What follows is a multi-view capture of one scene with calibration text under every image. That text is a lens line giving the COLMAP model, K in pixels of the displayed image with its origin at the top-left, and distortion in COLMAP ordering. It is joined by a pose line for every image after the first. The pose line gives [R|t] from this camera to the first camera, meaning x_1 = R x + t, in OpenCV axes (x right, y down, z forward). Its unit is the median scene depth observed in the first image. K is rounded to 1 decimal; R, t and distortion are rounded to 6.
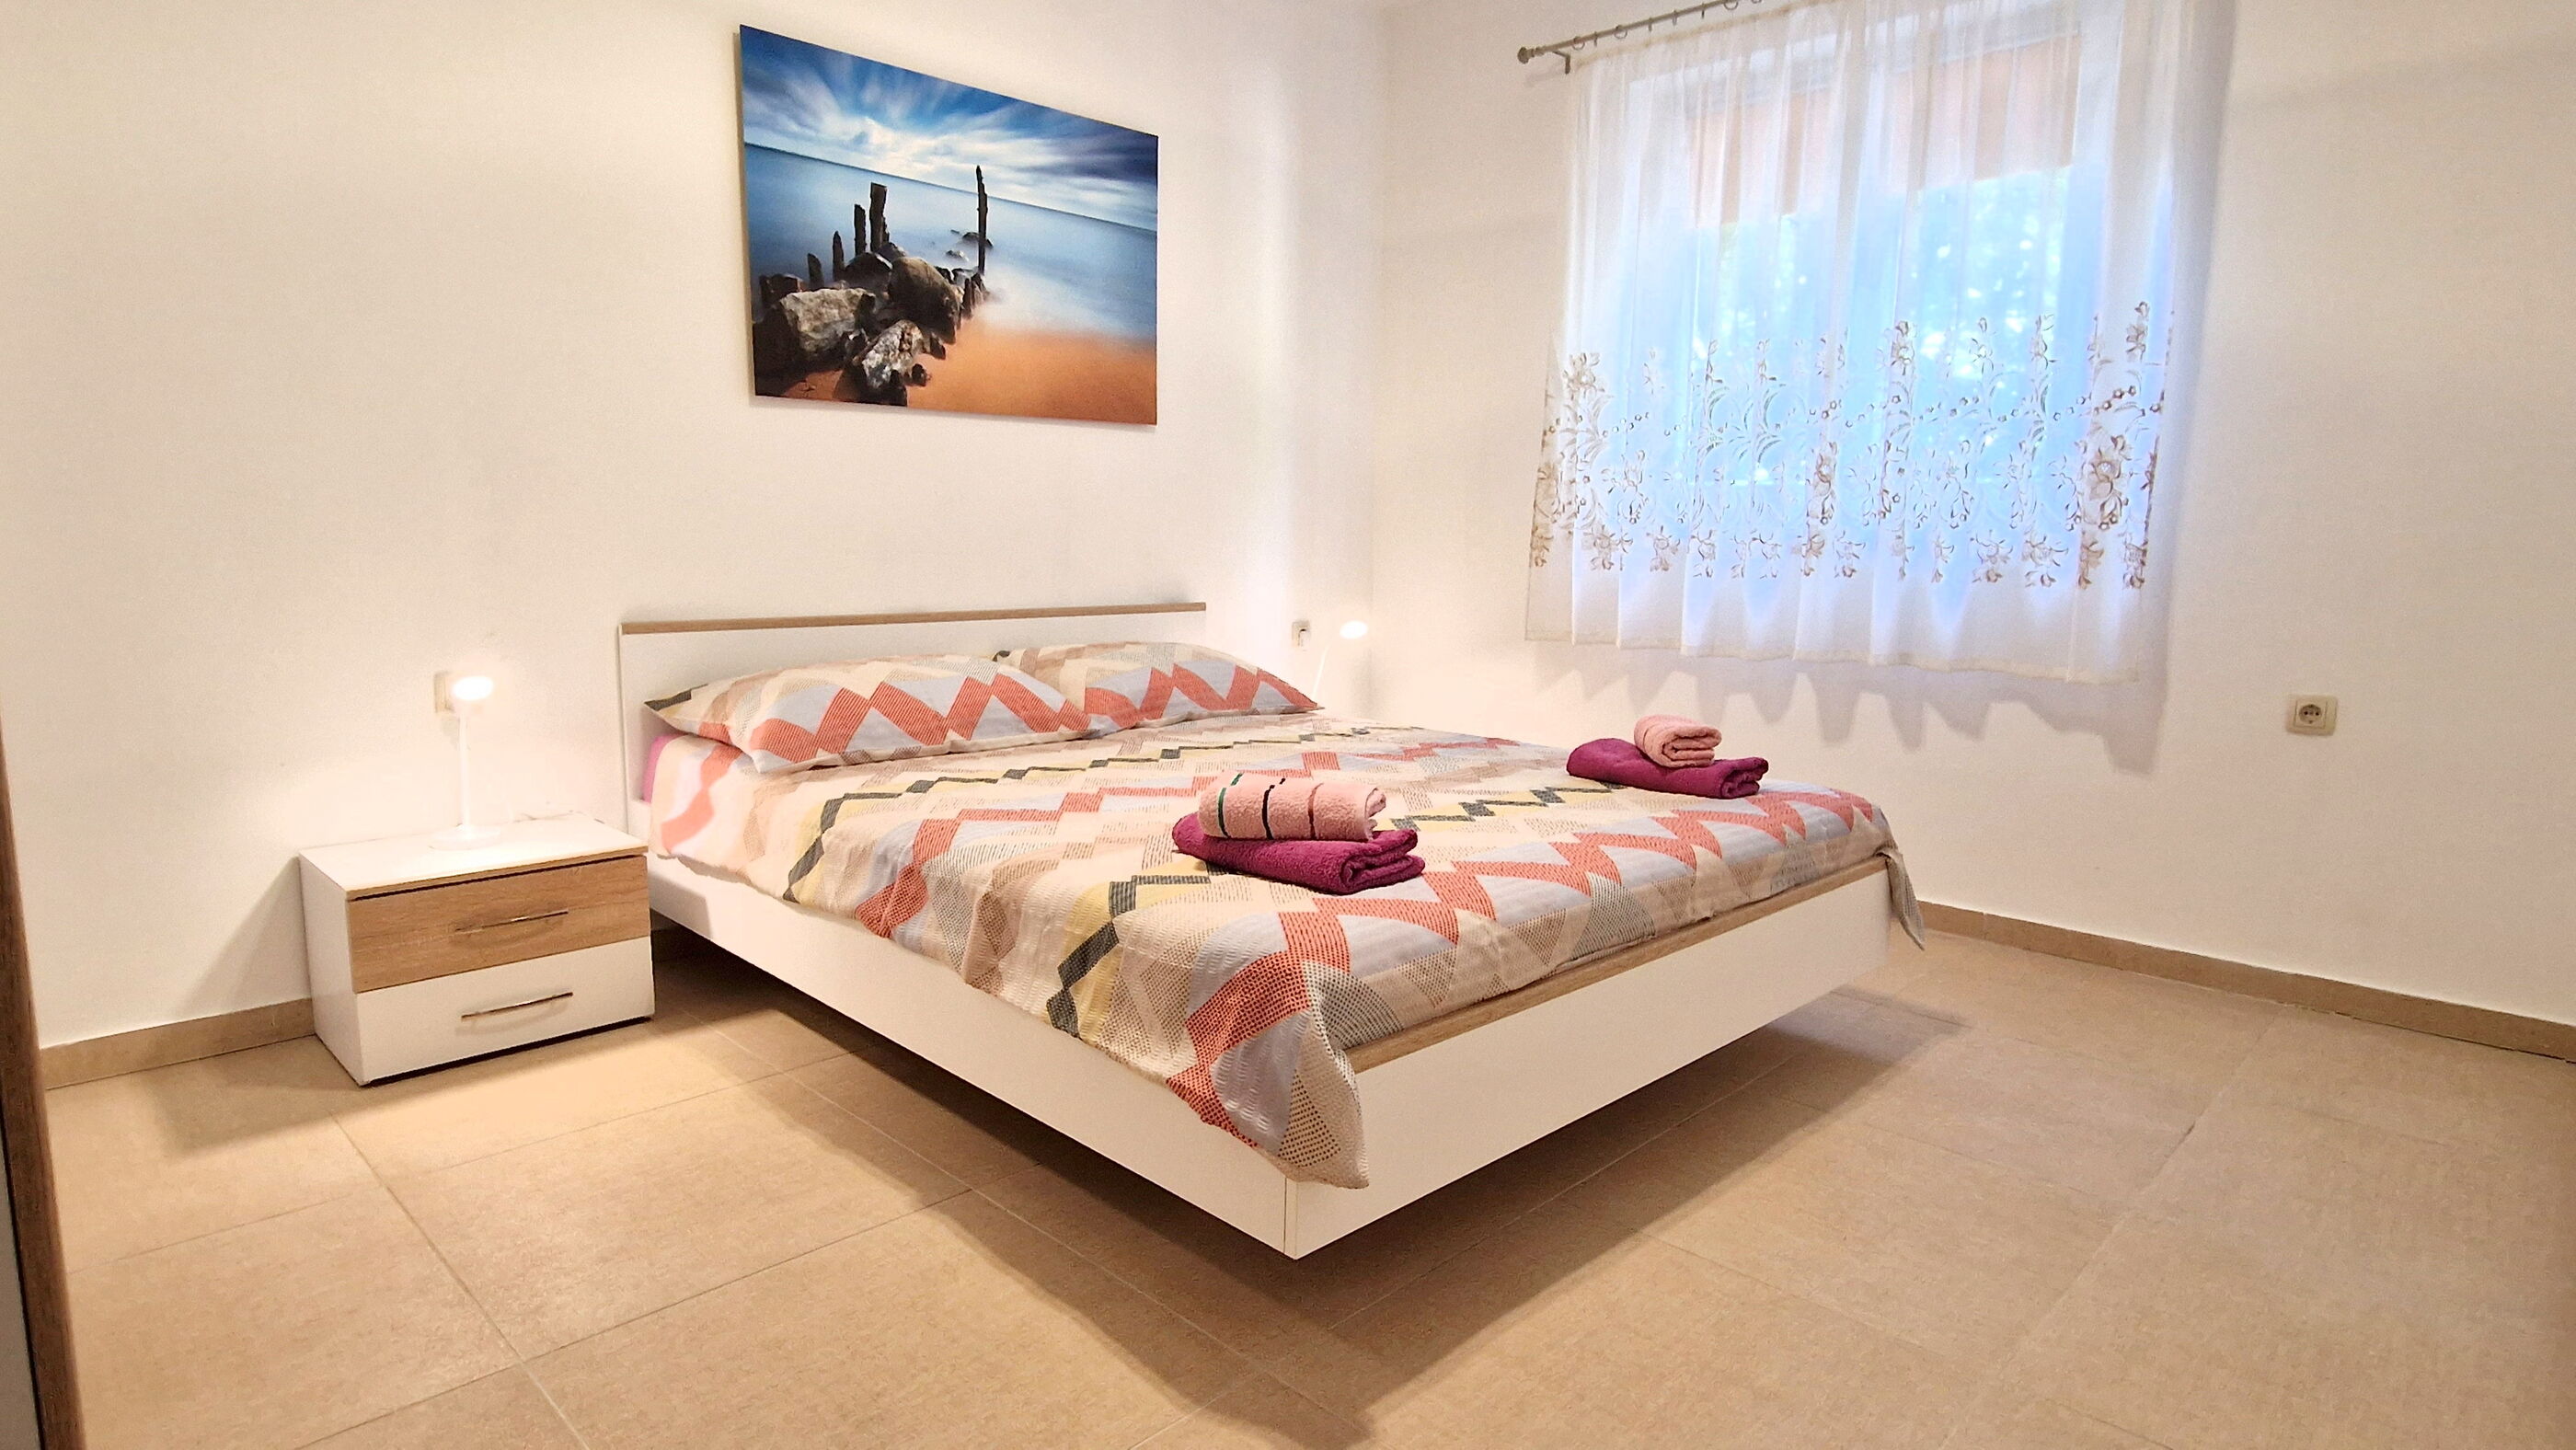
lens RADIAL K [[1407.9, 0, 1294.5], [0, 1407.9, 714.7], [0, 0, 1]] dist [-0.006684, -0.002015]
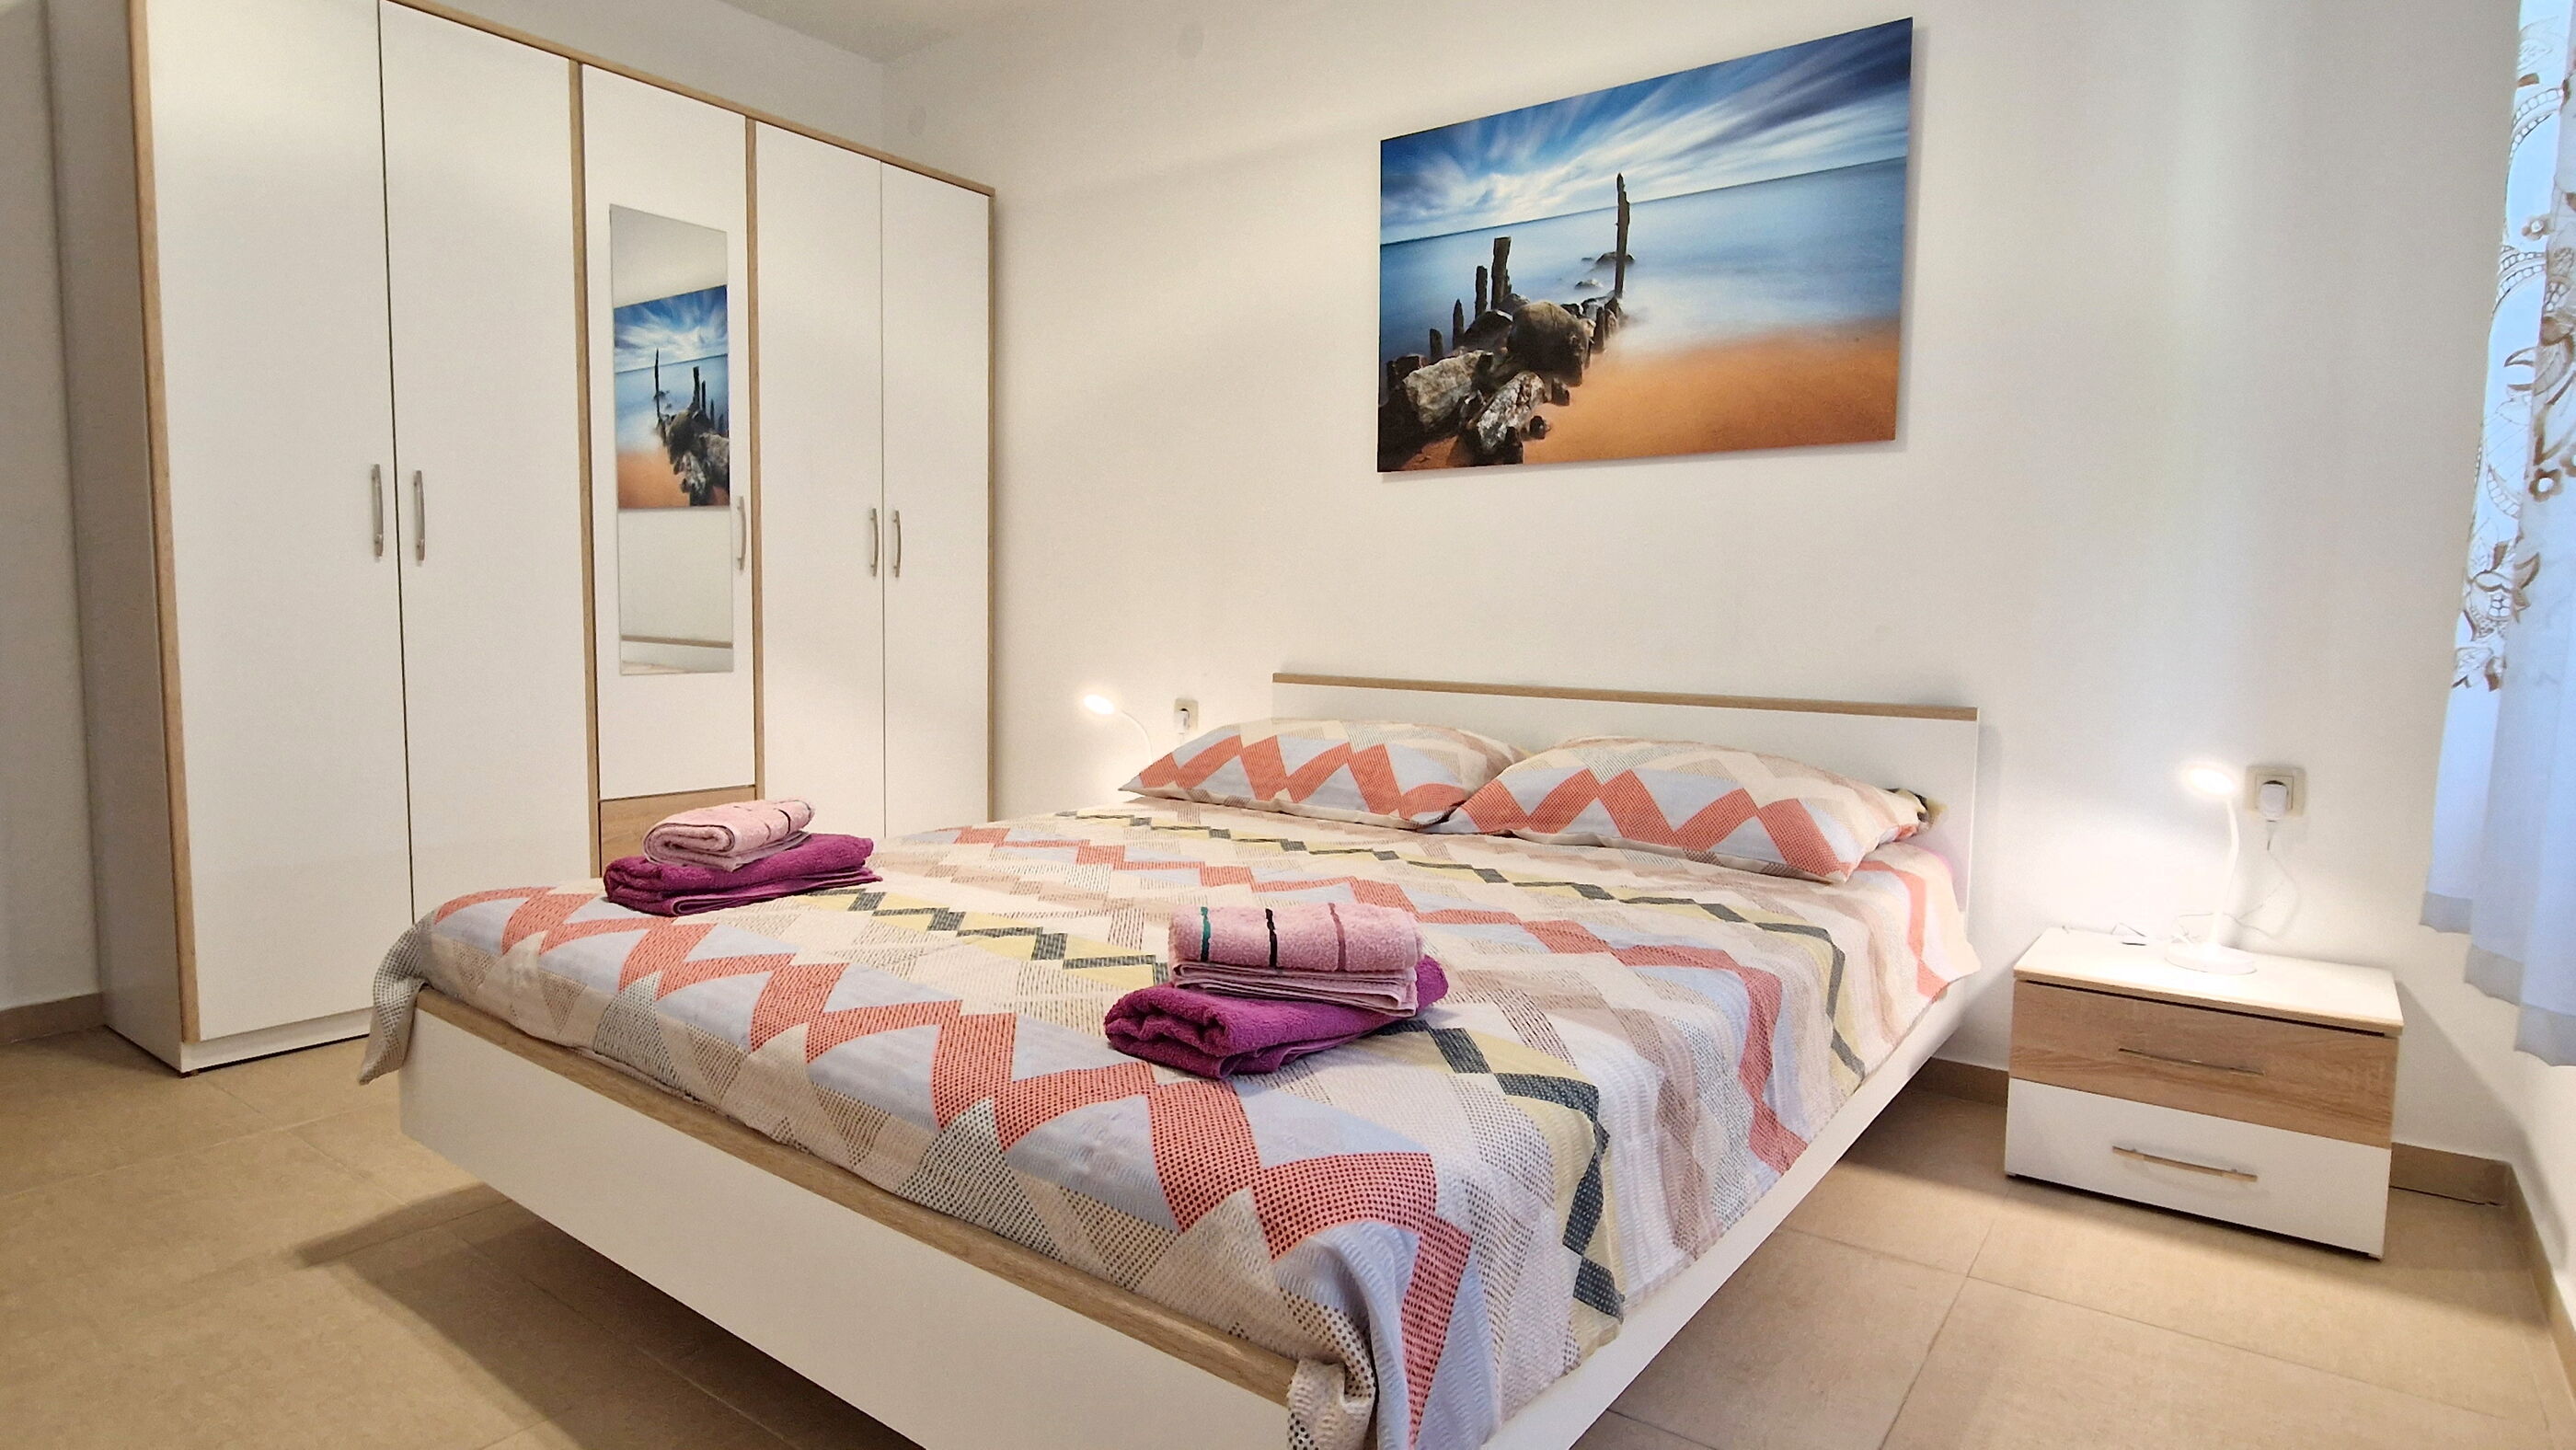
lens RADIAL K [[1407.9, 0, 1294.5], [0, 1407.9, 714.7], [0, 0, 1]] dist [-0.006684, -0.002015]
pose [[0.117205, 0.056831, -0.991480, 0.643753], [-0.145916, 0.988512, 0.039412, -0.071255], [0.982330, 0.140053, 0.124151, 0.771733]]
